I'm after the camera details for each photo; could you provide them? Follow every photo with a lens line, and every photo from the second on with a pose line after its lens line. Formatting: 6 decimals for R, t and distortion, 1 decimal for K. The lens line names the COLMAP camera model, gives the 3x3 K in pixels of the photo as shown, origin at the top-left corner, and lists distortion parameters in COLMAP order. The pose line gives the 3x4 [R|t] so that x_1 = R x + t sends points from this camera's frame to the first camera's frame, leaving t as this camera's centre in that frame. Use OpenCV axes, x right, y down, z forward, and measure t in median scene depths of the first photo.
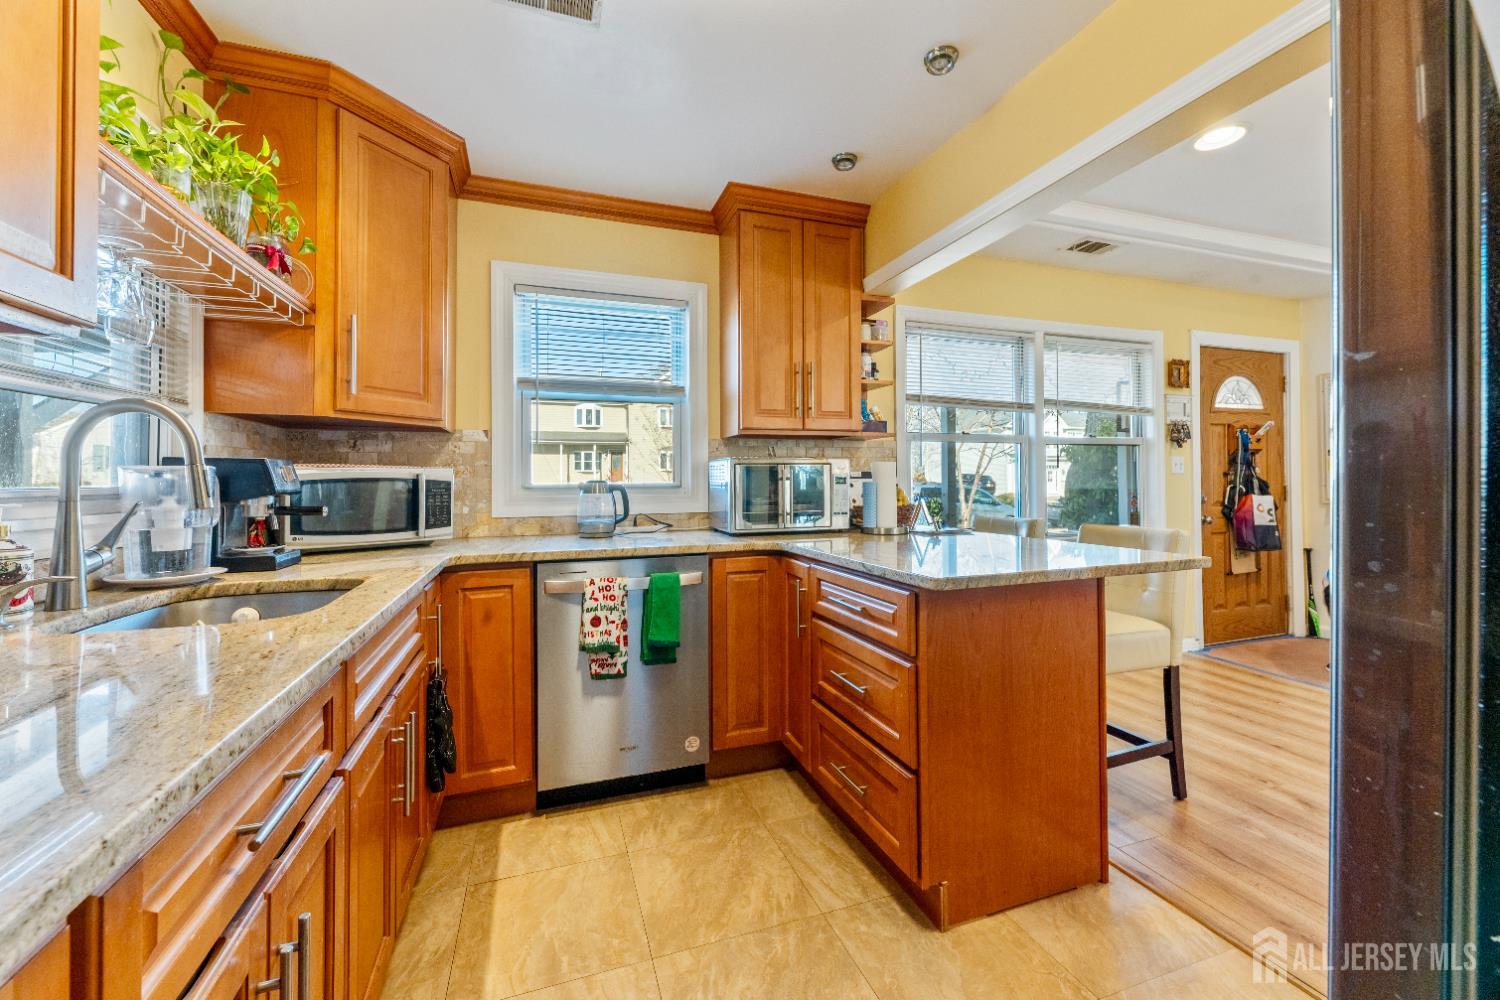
lens RADIAL K [[610.1, 0, 750.3], [0, 610.1, 483.4], [0, 0, 1]] dist [0.001742, -0.000097]
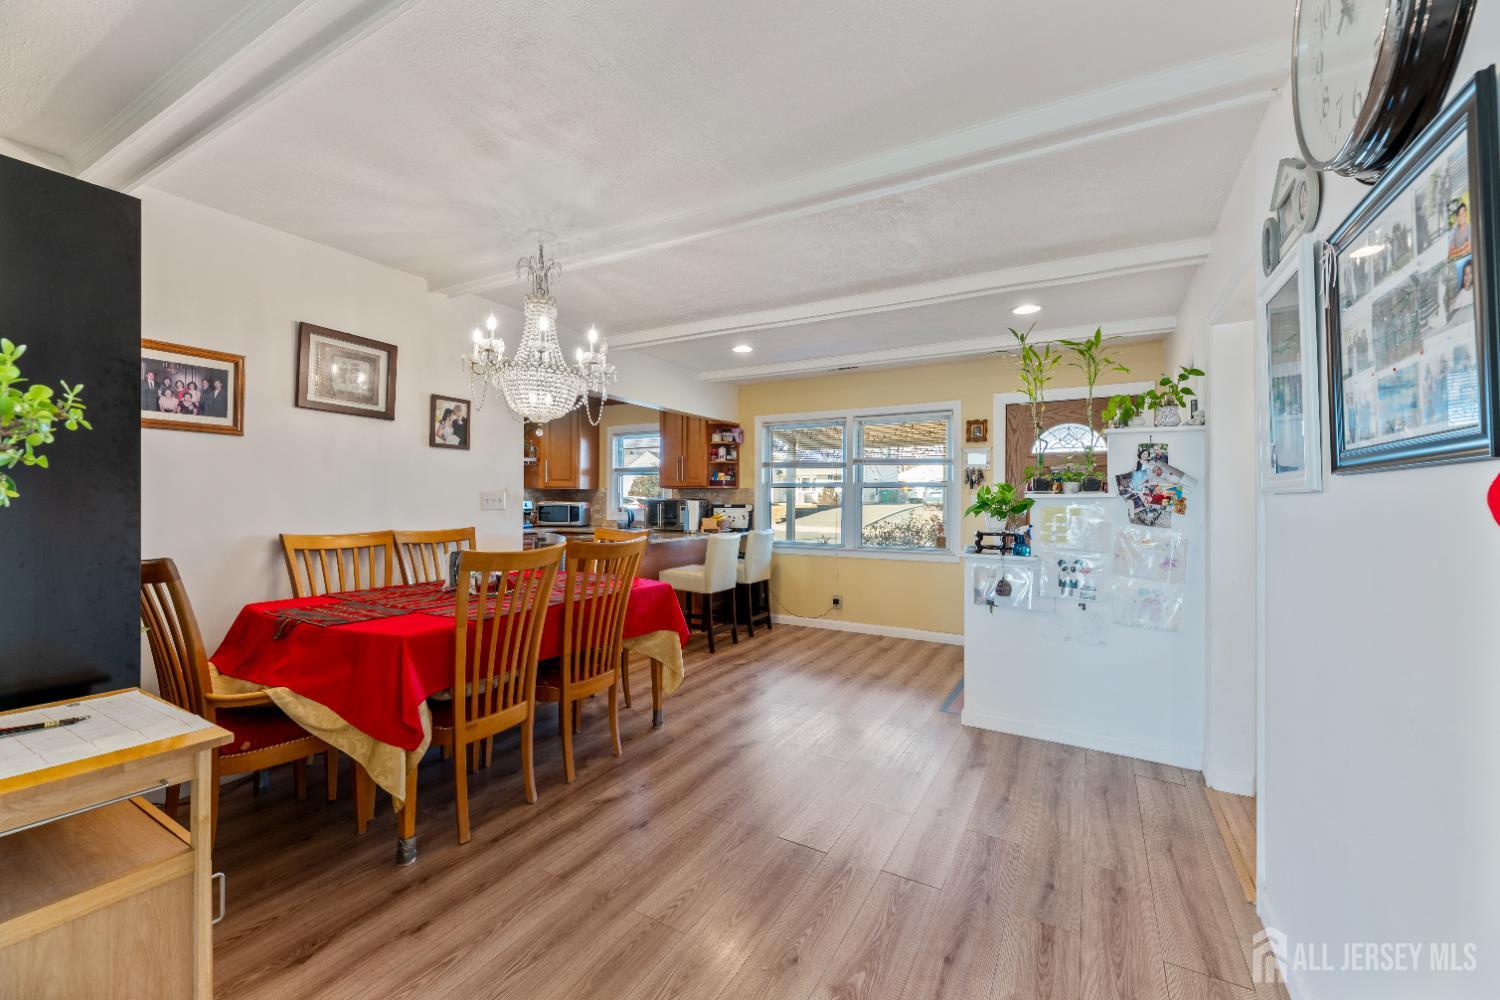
lens RADIAL K [[610.1, 0, 750.3], [0, 610.1, 483.4], [0, 0, 1]] dist [0.001742, -0.000097]
pose [[0.655139, -0.010881, -0.755430, 2.481728], [-0.010563, 0.999667, -0.023559, -0.058903], [0.755435, 0.023414, 0.654805, -0.376307]]
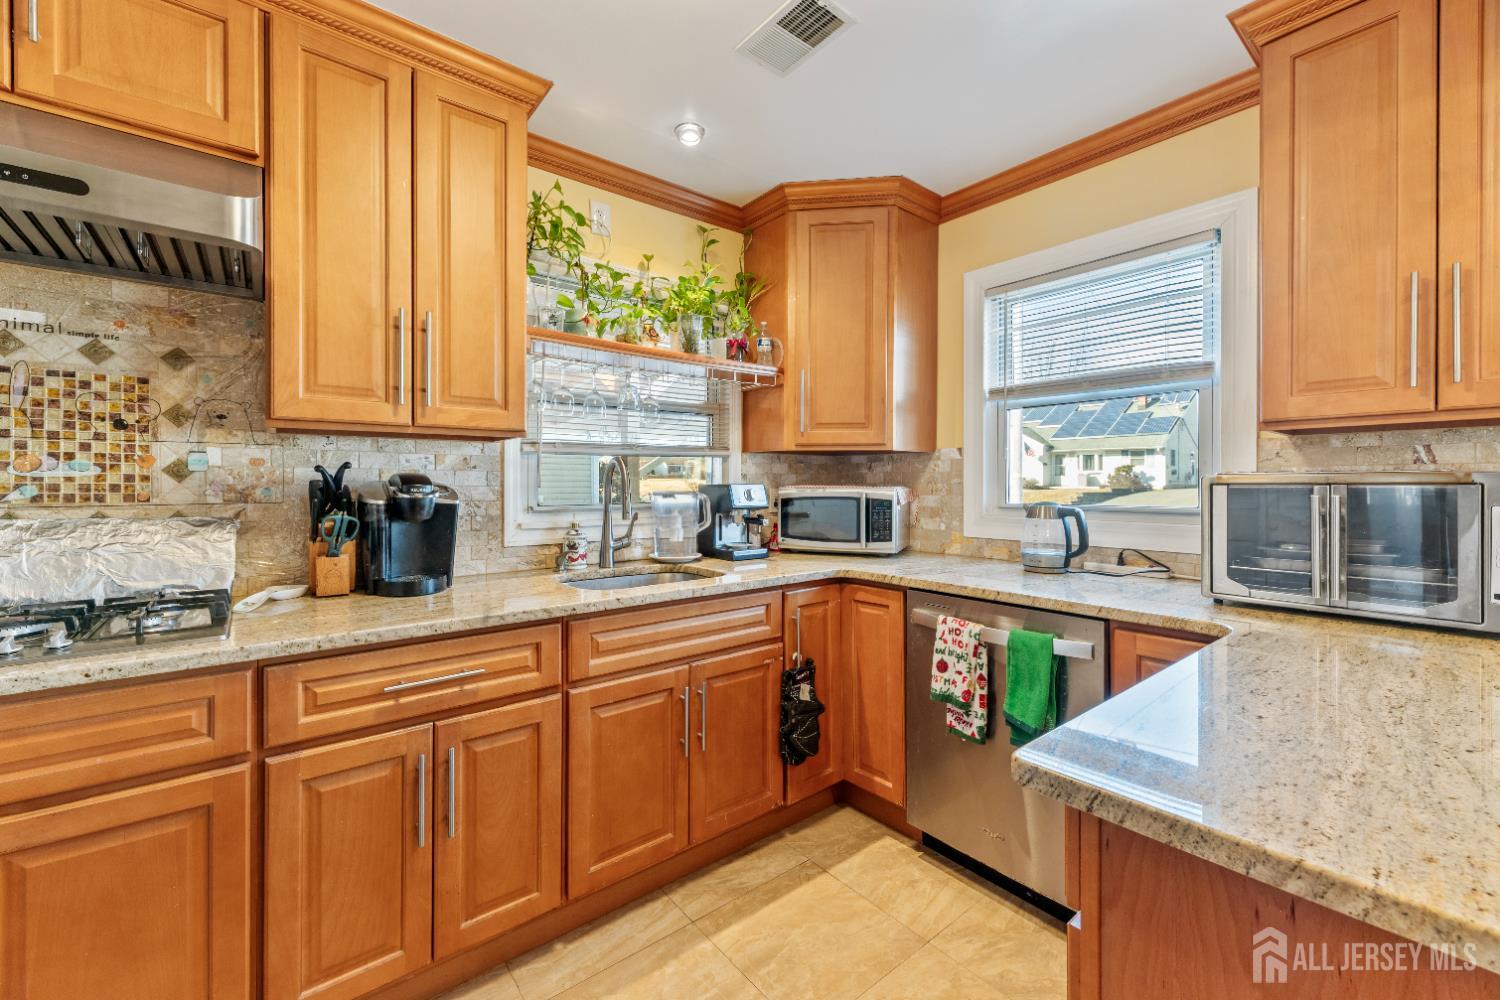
lens RADIAL K [[597.0, 0, 749.9], [0, 597.0, 488.5], [0, 0, 1]] dist [0.002137, 0.000111]
pose [[0.335442, 0.013120, -0.941969, 0.436099], [-0.004486, 0.999914, 0.012329, -0.037254], [0.942050, 0.000090, 0.335472, 0.421695]]
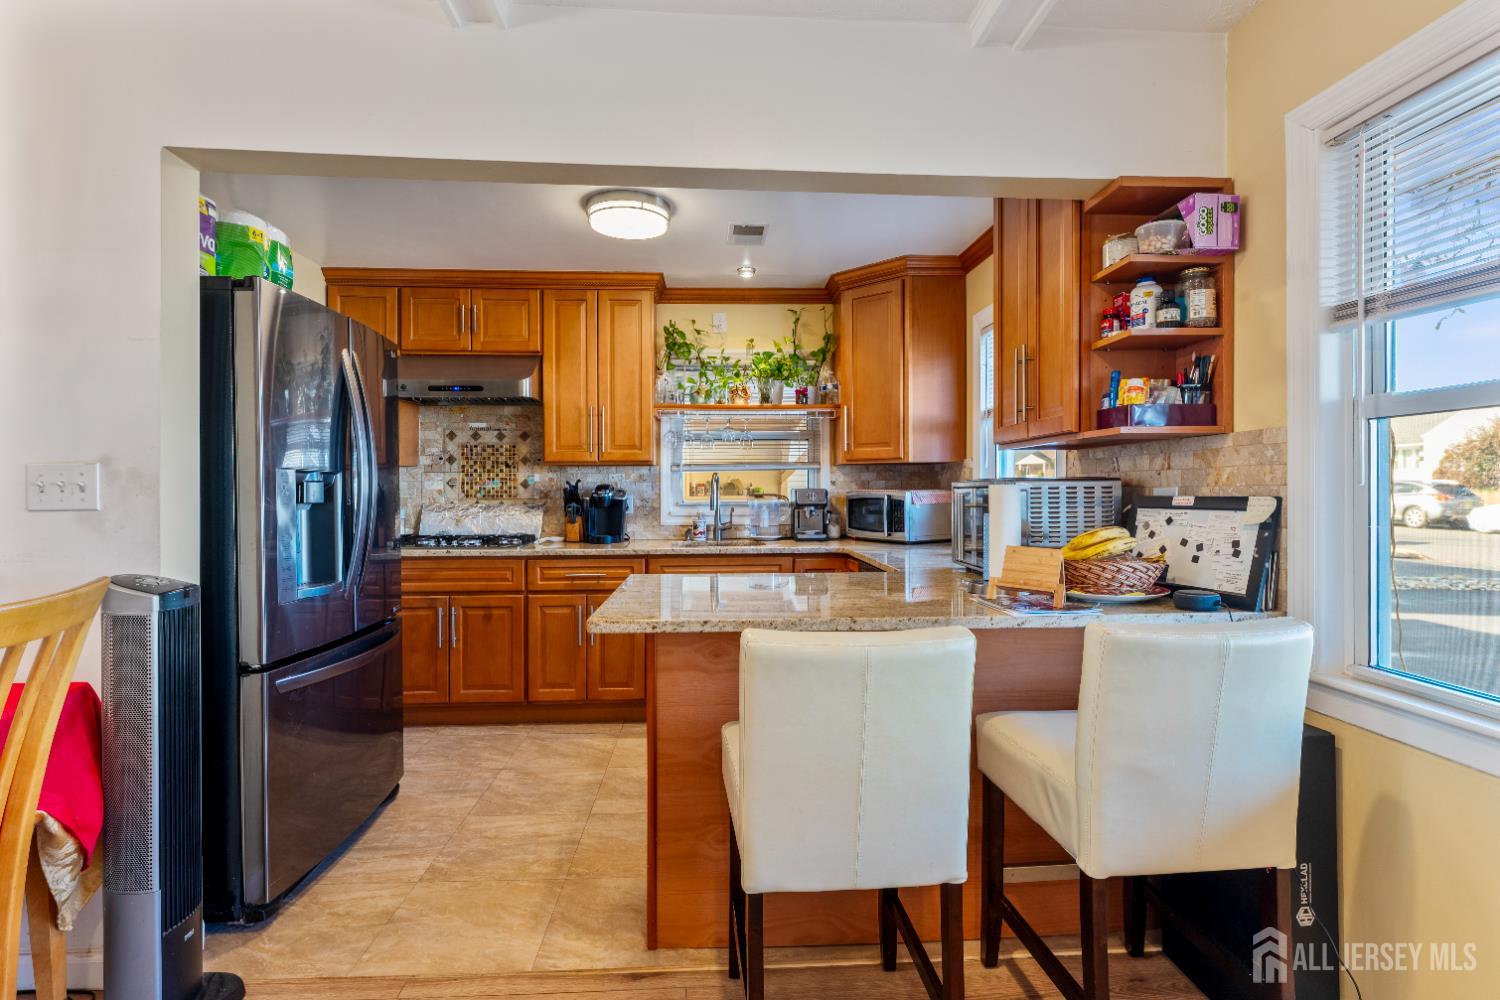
lens RADIAL K [[716.0, 0, 753.0], [0, 716.0, 493.1], [0, 0, 1]] dist [-0.002043, -0.000190]
pose [[-0.273545, 0.011879, -0.961786, 1.251040], [0.004059, 0.999929, 0.011195, -0.041933], [0.961851, -0.000842, -0.273573, 1.153211]]
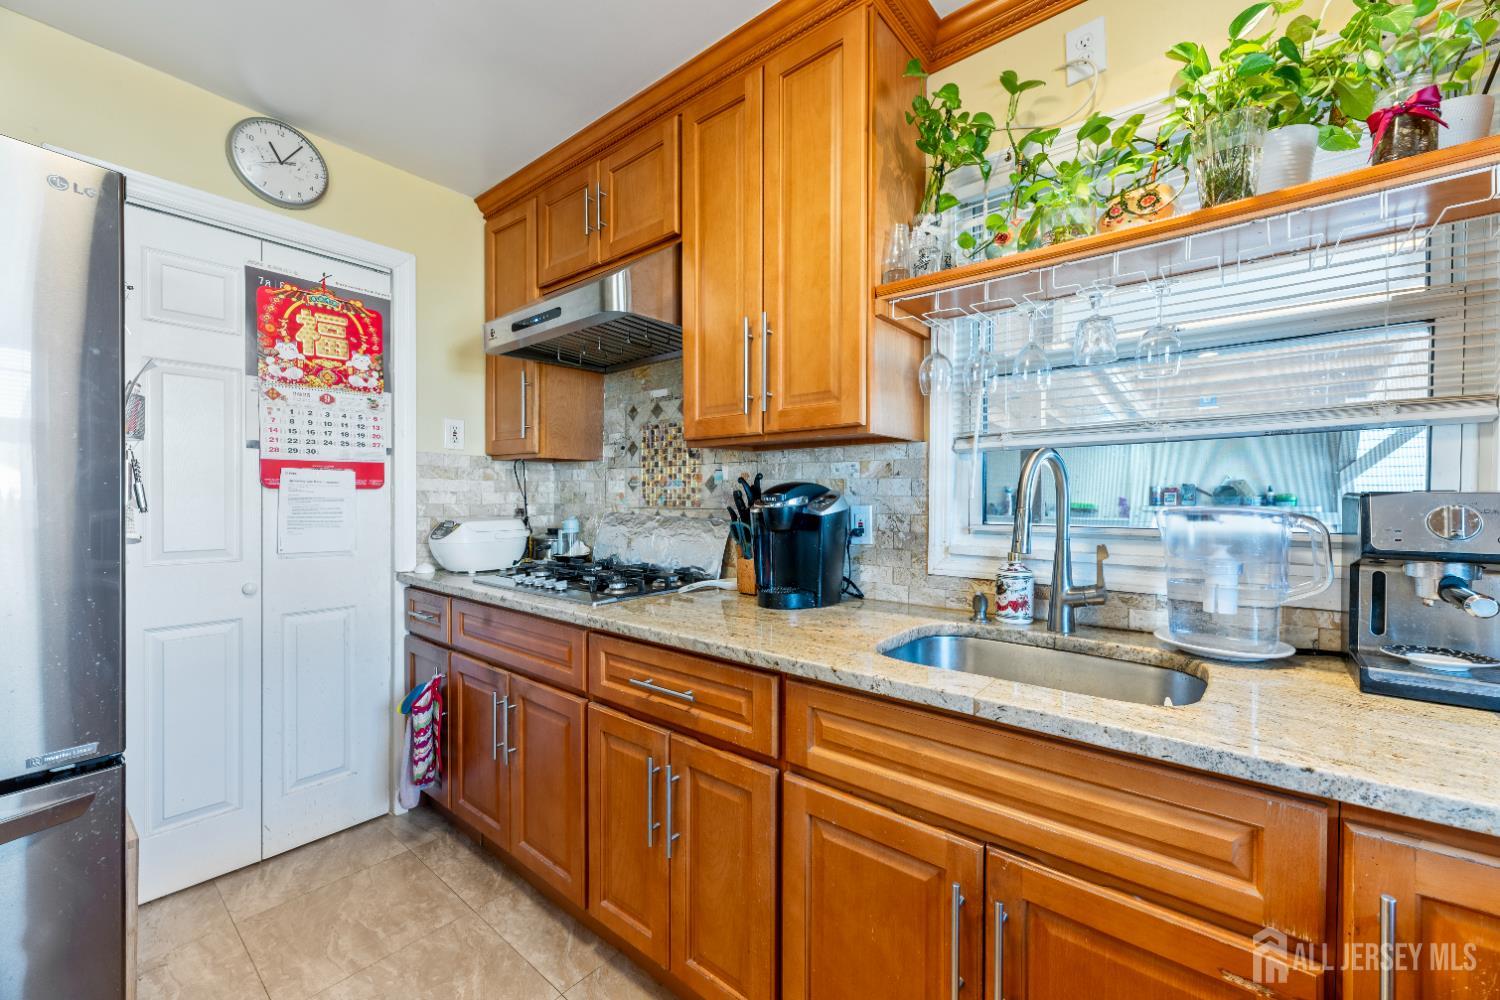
lens RADIAL K [[597.4, 0, 748.4], [0, 597.4, 503.1], [0, 0, 1]] dist [0.005075, -0.004351]
pose [[-0.857929, 0.009224, -0.513685, -0.006078], [0.001753, 0.999886, 0.015028, -0.030744], [0.513765, 0.011993, -0.857847, 0.883434]]
